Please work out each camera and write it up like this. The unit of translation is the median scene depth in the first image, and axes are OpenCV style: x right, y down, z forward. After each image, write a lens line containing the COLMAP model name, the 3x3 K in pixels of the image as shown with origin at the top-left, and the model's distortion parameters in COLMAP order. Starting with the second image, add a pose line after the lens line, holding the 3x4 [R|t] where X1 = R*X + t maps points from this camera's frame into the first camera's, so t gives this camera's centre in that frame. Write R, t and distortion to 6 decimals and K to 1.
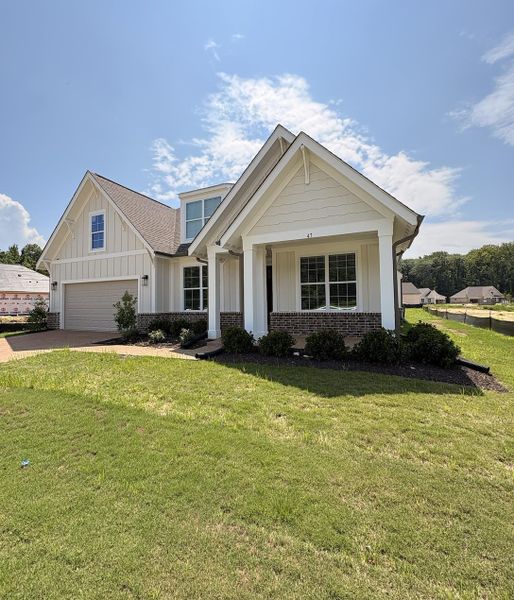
lens RADIAL K [[276.6, 0, 258.0], [0, 276.6, 300.2], [0, 0, 1]] dist [-0.015036, -0.000331]
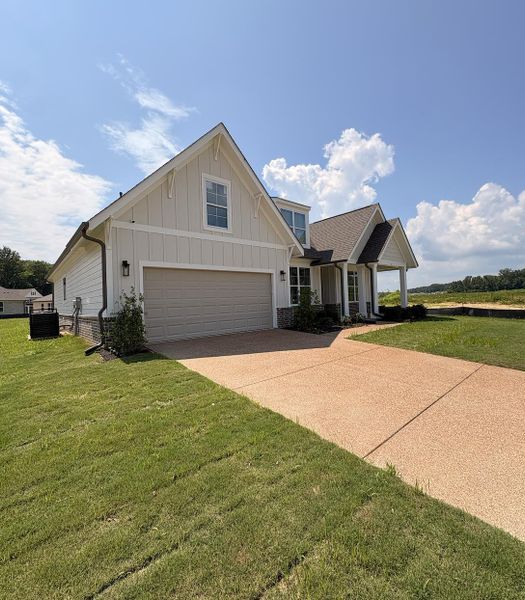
lens RADIAL K [[281.2, 0, 263.0], [0, 281.2, 299.1], [0, 0, 1]] dist [0.001494, 0.000486]
pose [[0.430675, 0.005416, 0.902491, -1.248133], [0.017789, 0.999737, -0.014488, 0.024949], [-0.902332, 0.022294, 0.430466, 0.565689]]
